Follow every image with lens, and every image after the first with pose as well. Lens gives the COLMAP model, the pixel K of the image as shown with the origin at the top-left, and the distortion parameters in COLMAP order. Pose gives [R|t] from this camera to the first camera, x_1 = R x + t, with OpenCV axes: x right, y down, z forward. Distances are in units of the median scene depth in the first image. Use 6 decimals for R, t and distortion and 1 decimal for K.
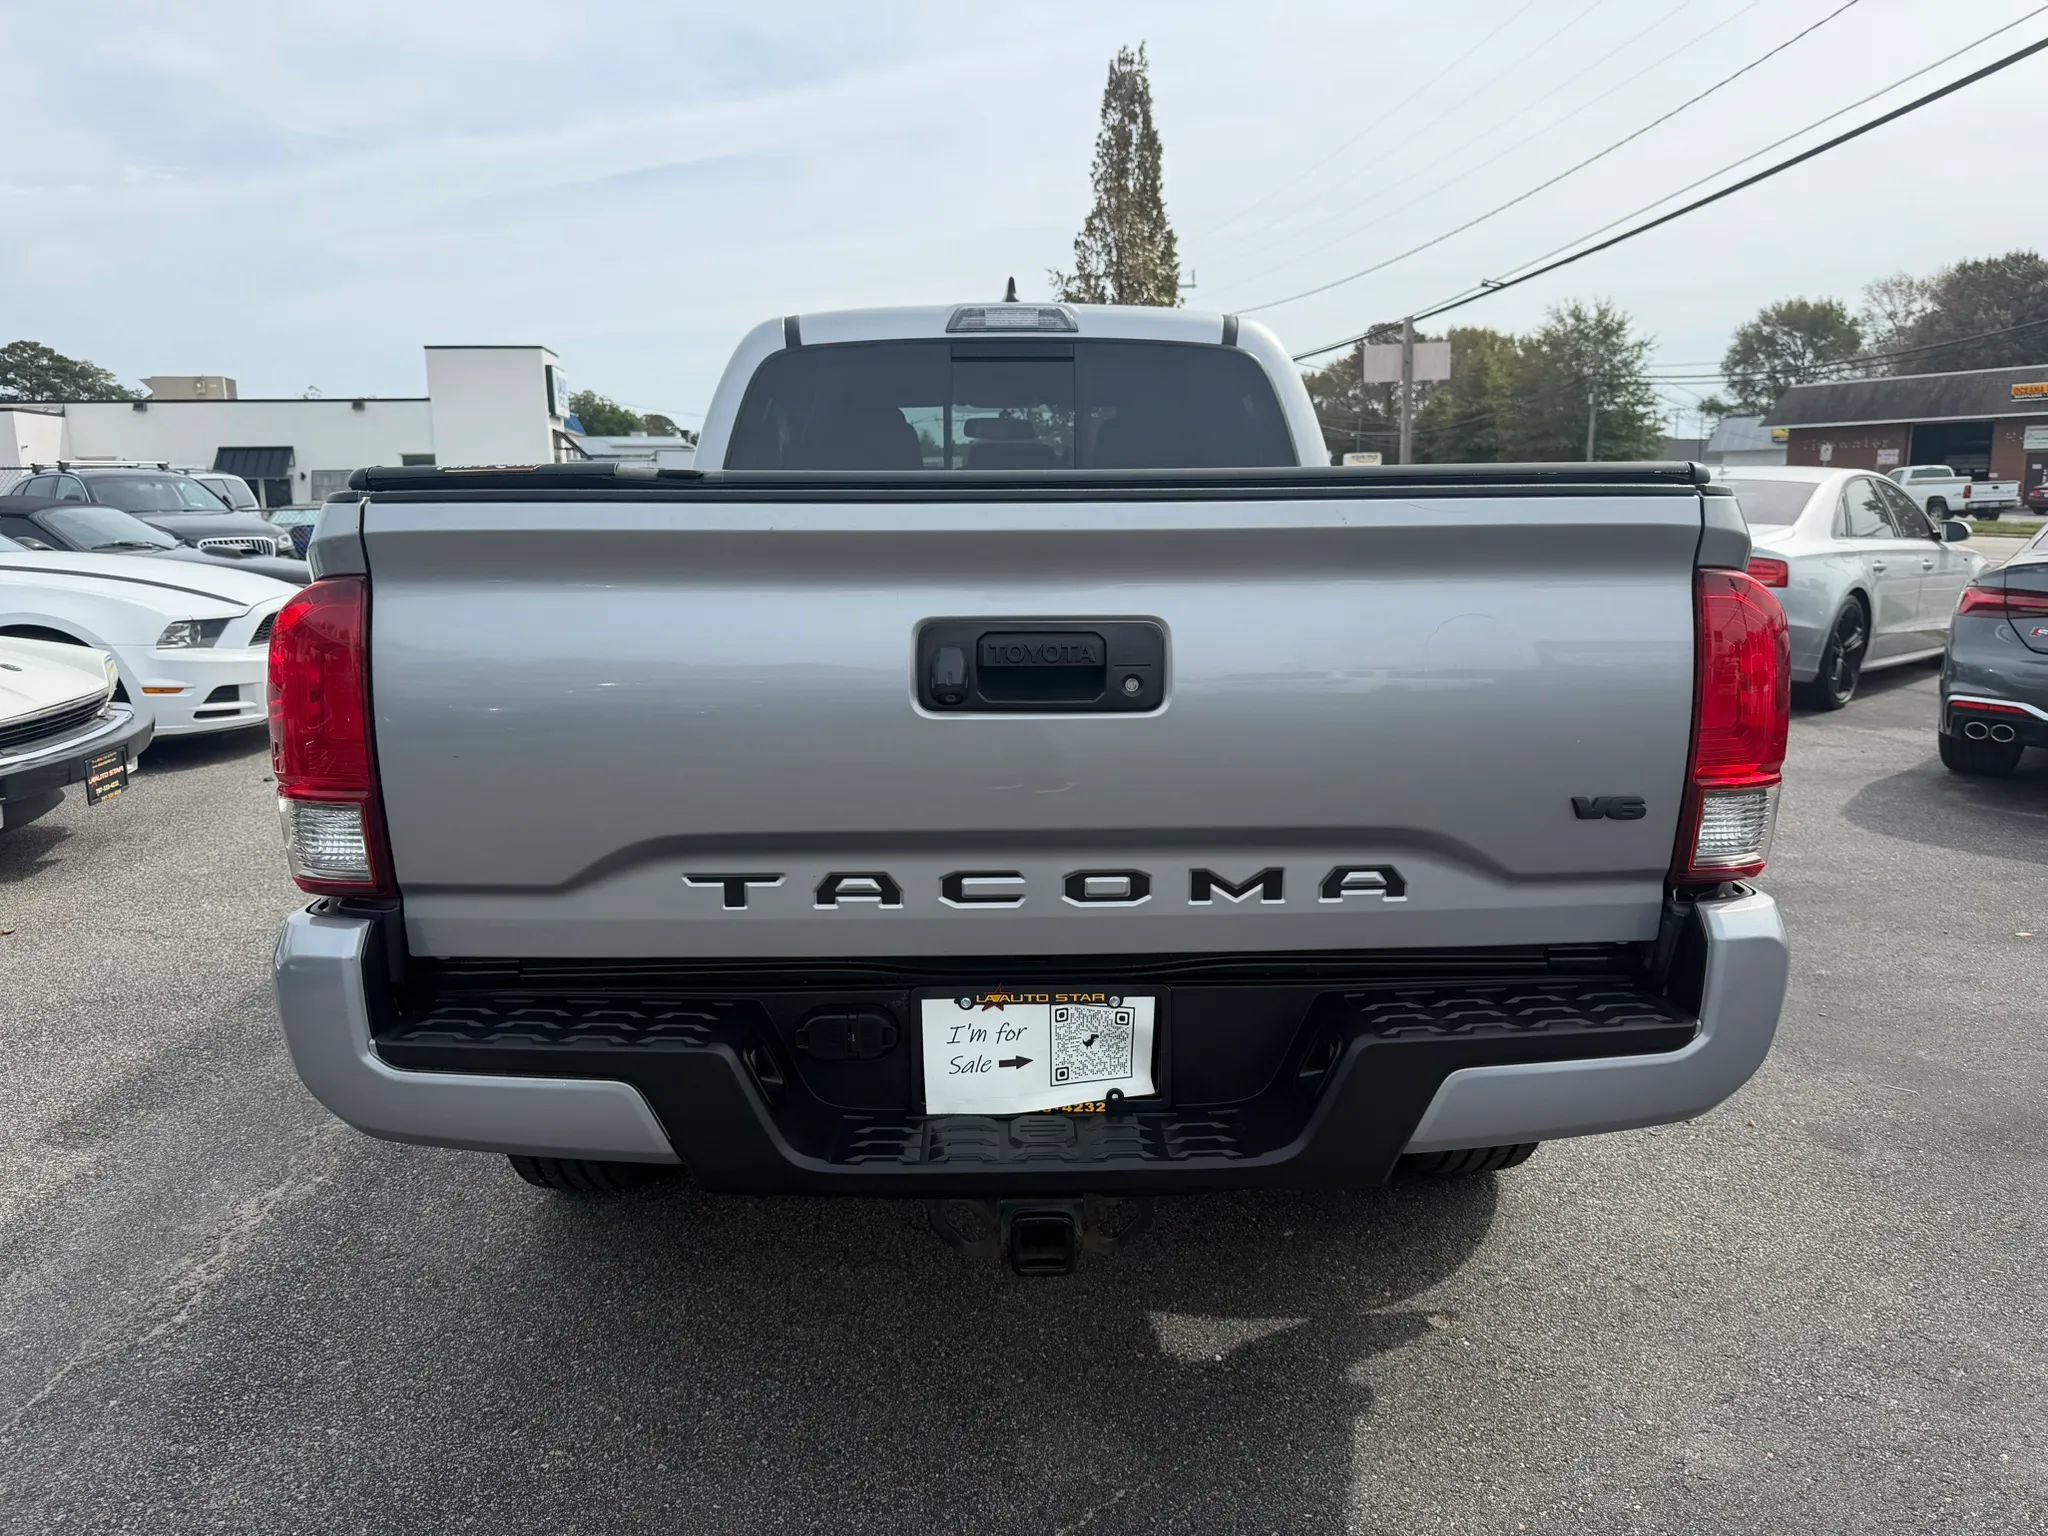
lens RADIAL K [[1518.6, 0, 1024.0], [0, 1518.6, 768.0], [0, 0, 1]] dist [0.009918, -0.007661]
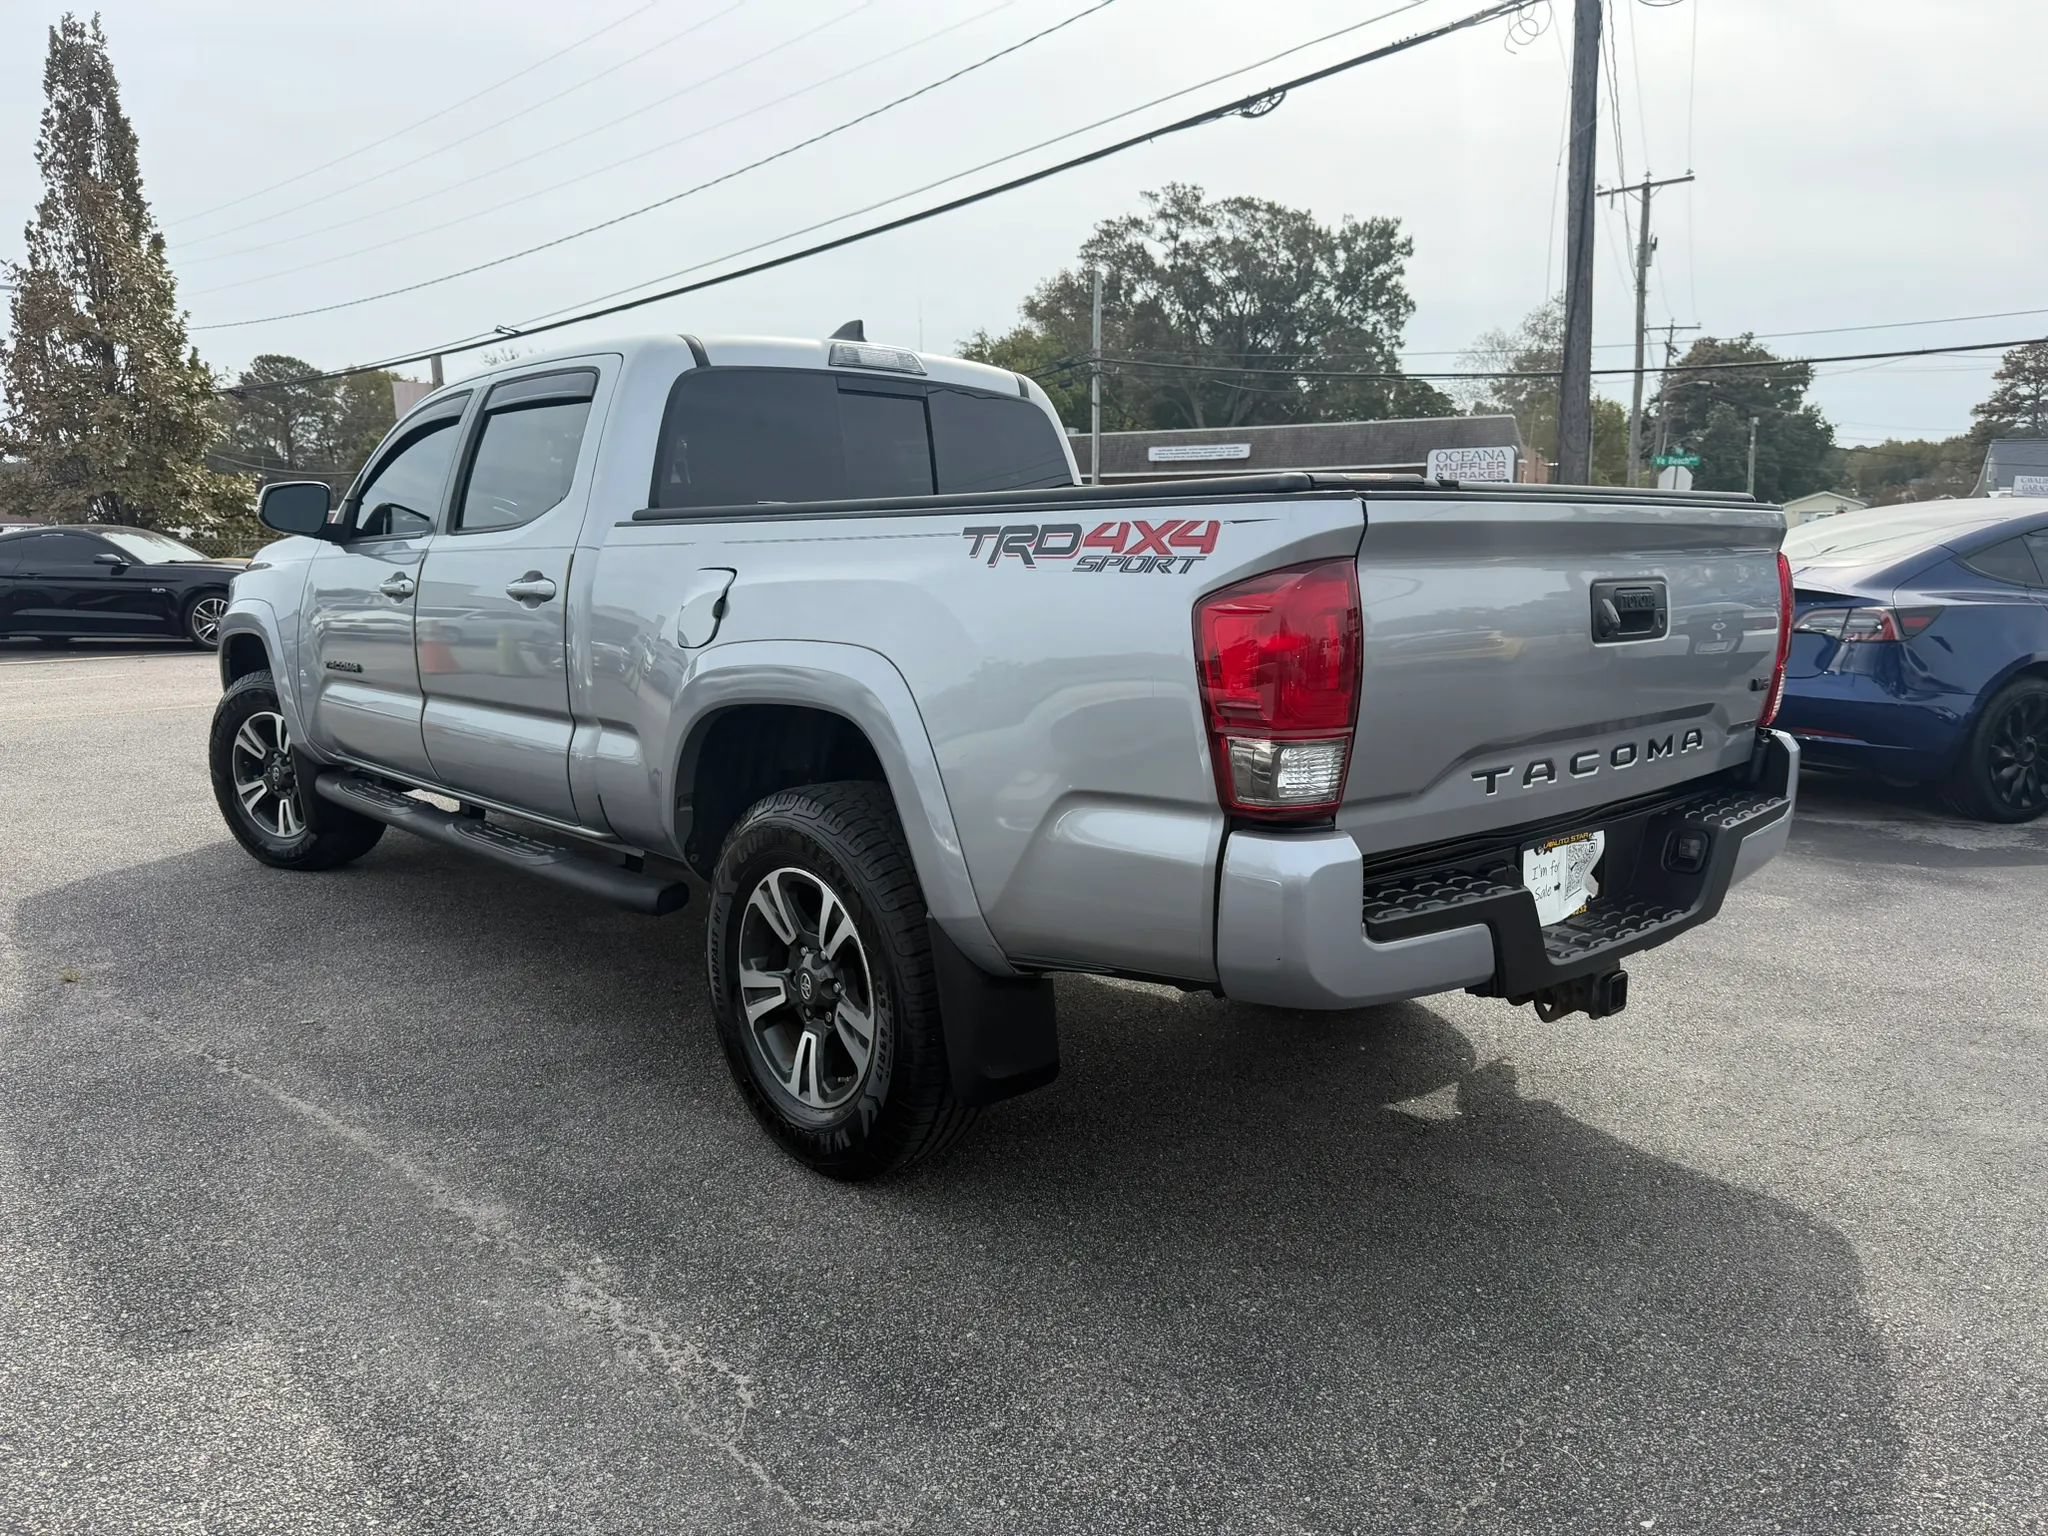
lens RADIAL K [[1548.8, 0, 1024.0], [0, 1548.8, 768.0], [0, 0, 1]] dist [0.040392, -0.054741]
pose [[0.743462, -0.090301, 0.662654, -0.219102], [0.113990, 0.993454, 0.007488, 0.001338], [-0.658992, 0.069969, 0.748889, 0.031566]]
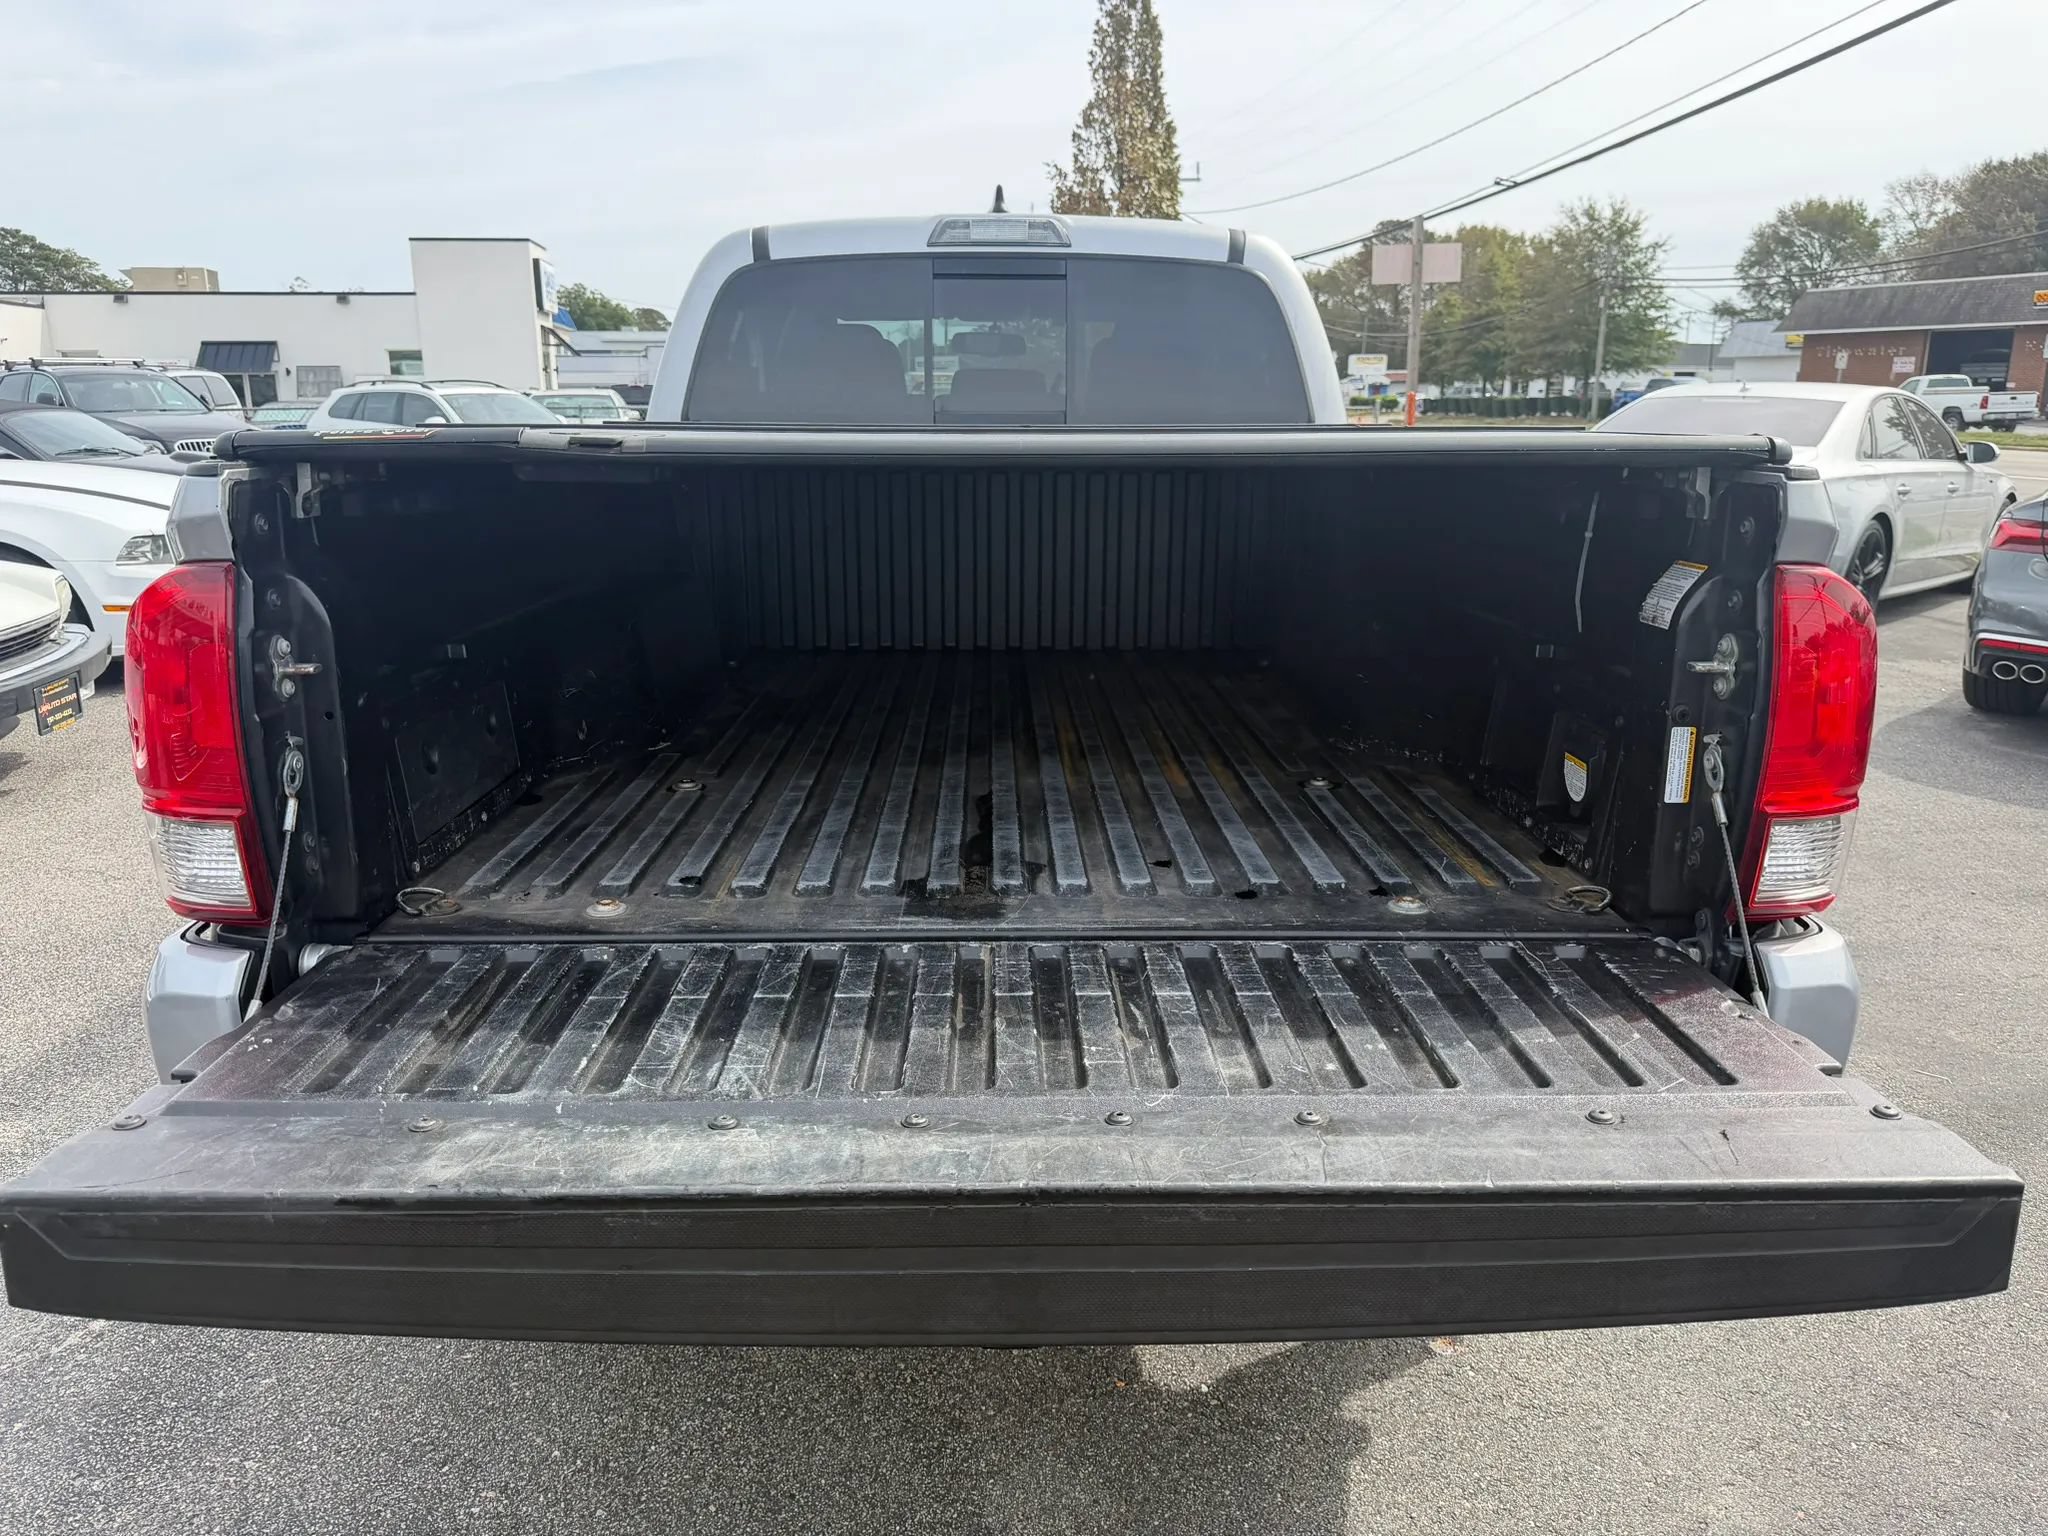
lens RADIAL K [[1517.8, 0, 1019.4], [0, 1517.8, 770.4], [0, 0, 1]] dist [0.003121, -0.002640]
pose [[0.999978, 0.006601, -0.000016, 0.002552], [-0.006586, 0.997829, 0.065533, -0.010117], [0.000448, -0.065532, 0.997850, 0.020371]]
